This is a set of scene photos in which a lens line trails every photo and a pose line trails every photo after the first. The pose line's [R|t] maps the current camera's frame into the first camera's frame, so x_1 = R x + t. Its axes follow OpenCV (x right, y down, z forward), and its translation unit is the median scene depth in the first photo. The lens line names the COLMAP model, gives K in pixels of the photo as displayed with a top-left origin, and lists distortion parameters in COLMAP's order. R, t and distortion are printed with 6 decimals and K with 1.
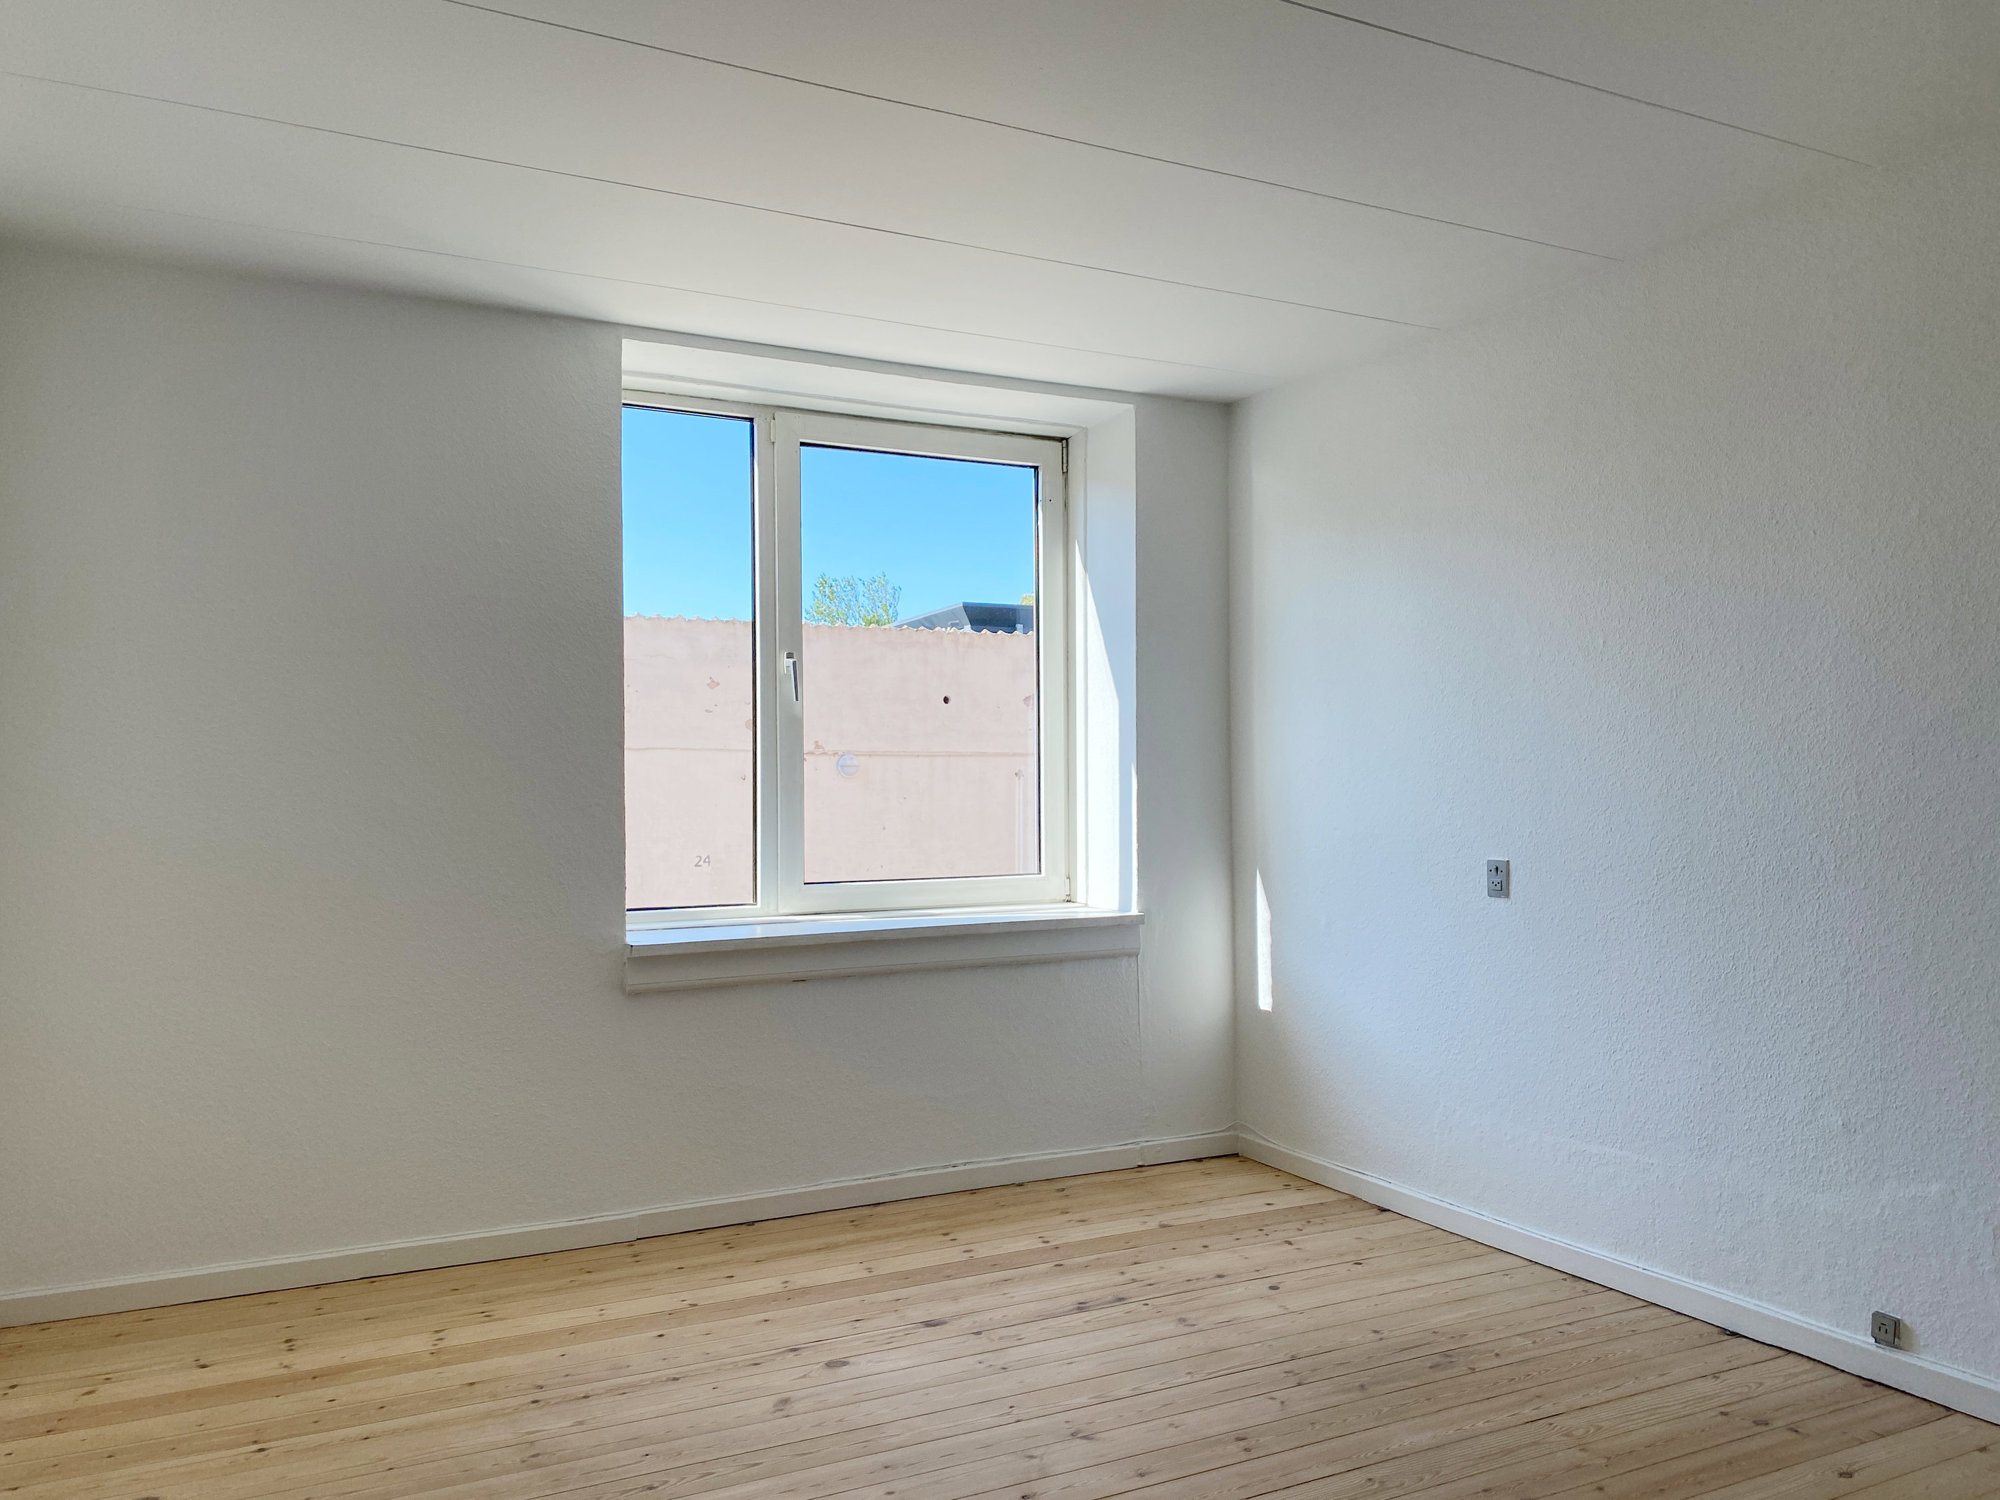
lens RADIAL K [[1517.5, 0, 972.4], [0, 1517.5, 748.0], [0, 0, 1]] dist [0.034633, -0.028387]
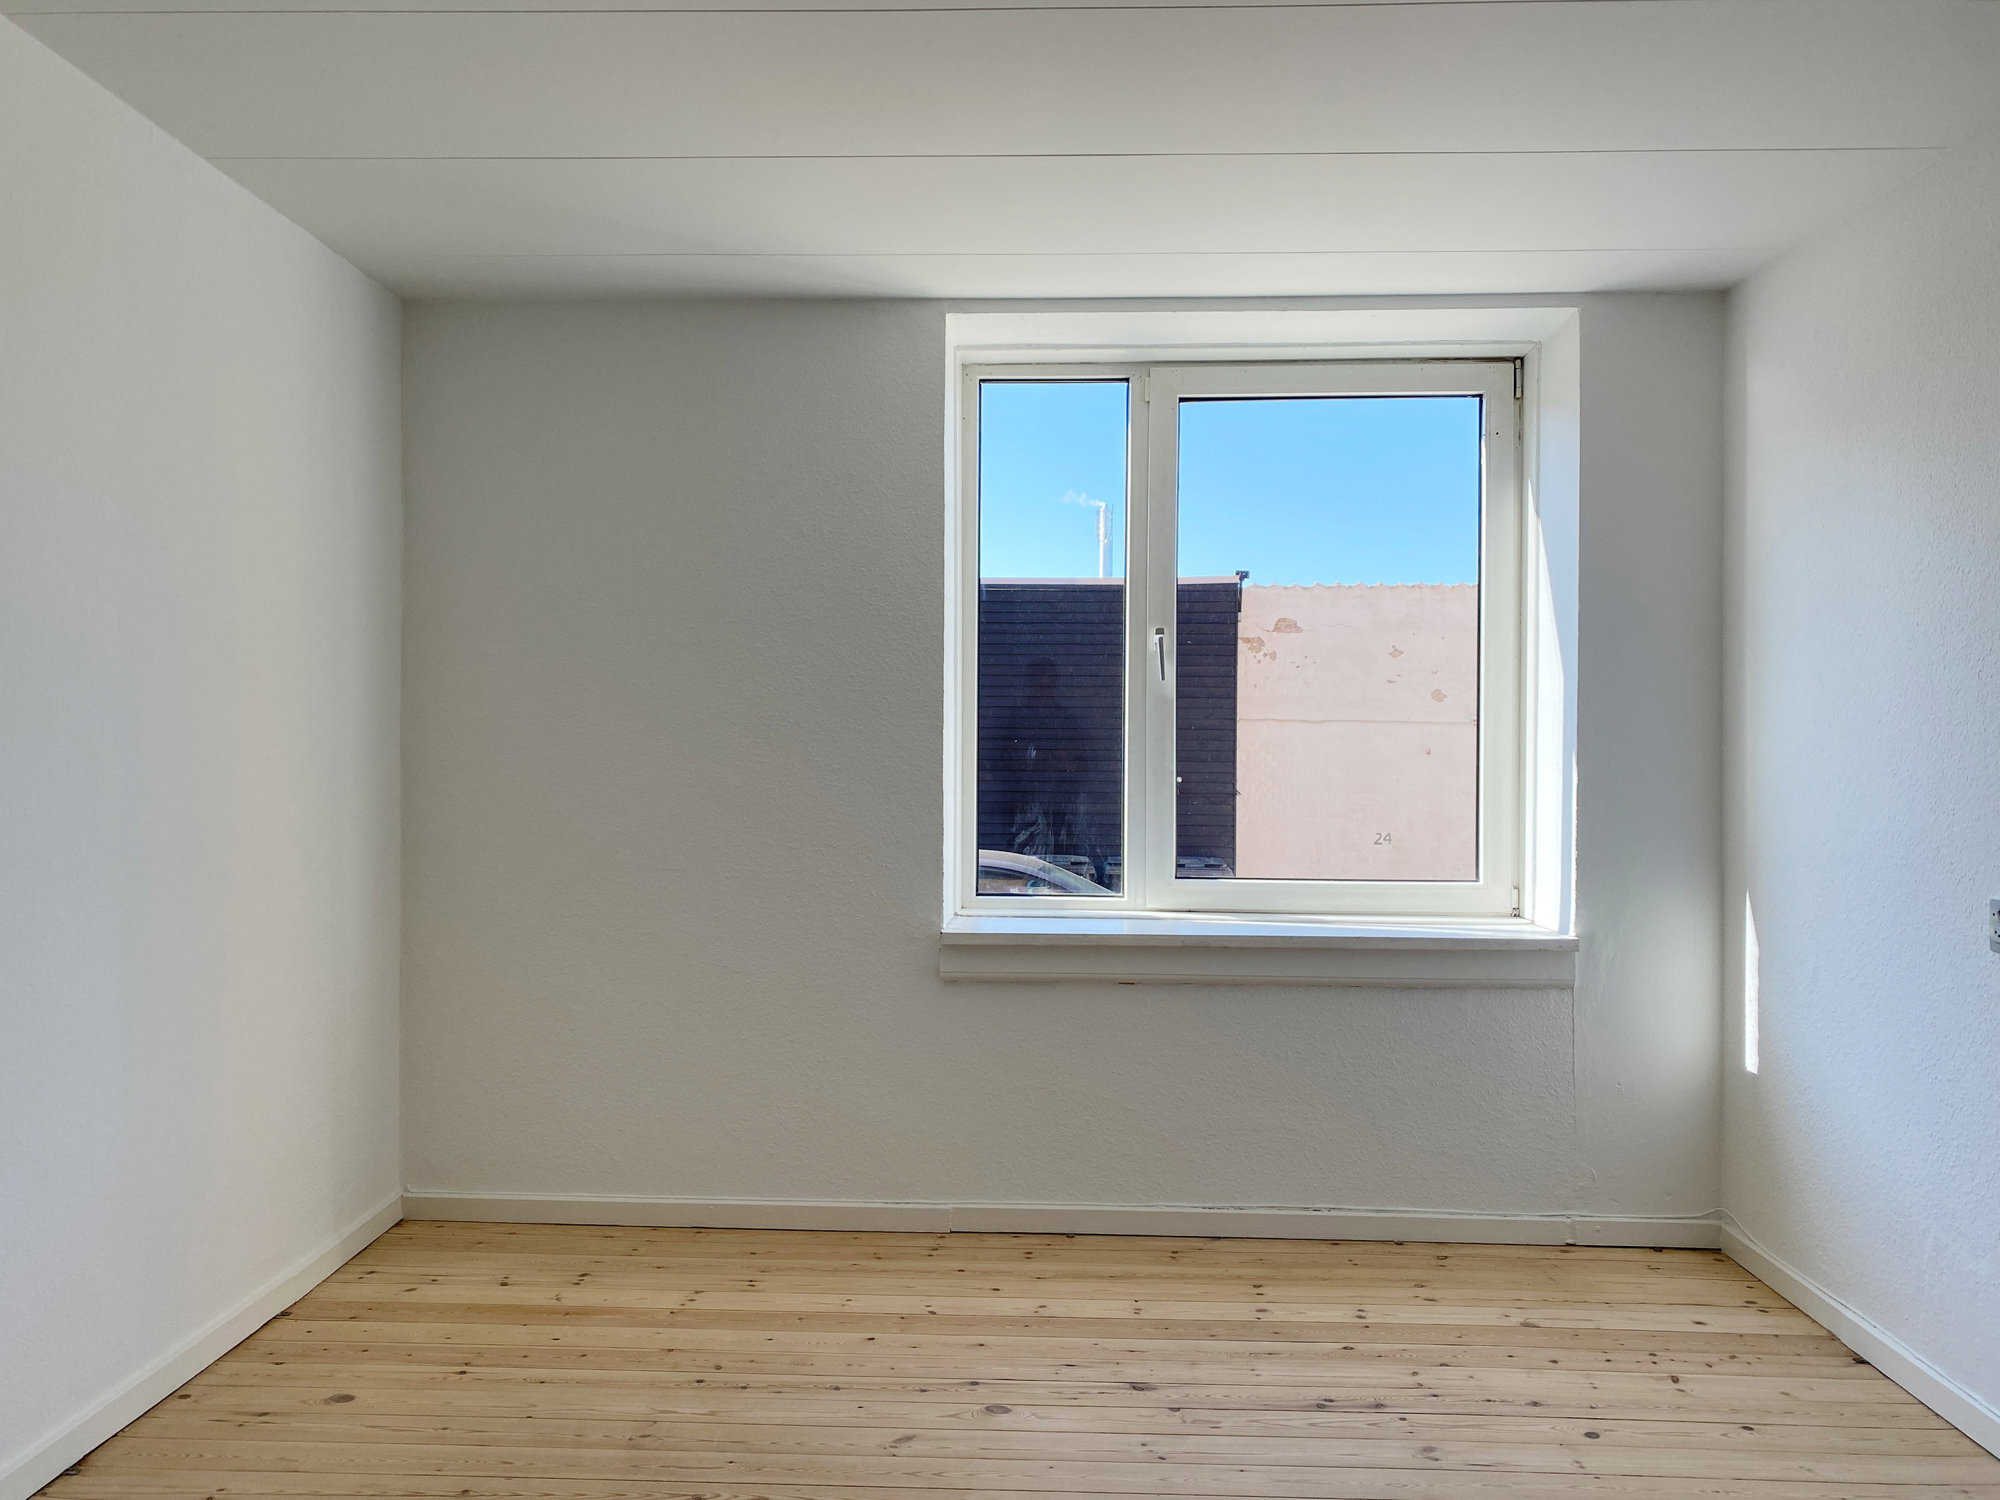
lens RADIAL K [[1517.5, 0, 979.9], [0, 1517.5, 756.2], [0, 0, 1]] dist [0.034633, -0.028387]
pose [[0.871610, 0.012300, -0.490046, 0.269291], [0.000740, 0.999651, 0.026407, -0.011109], [0.490200, -0.023379, 0.871296, 0.156105]]
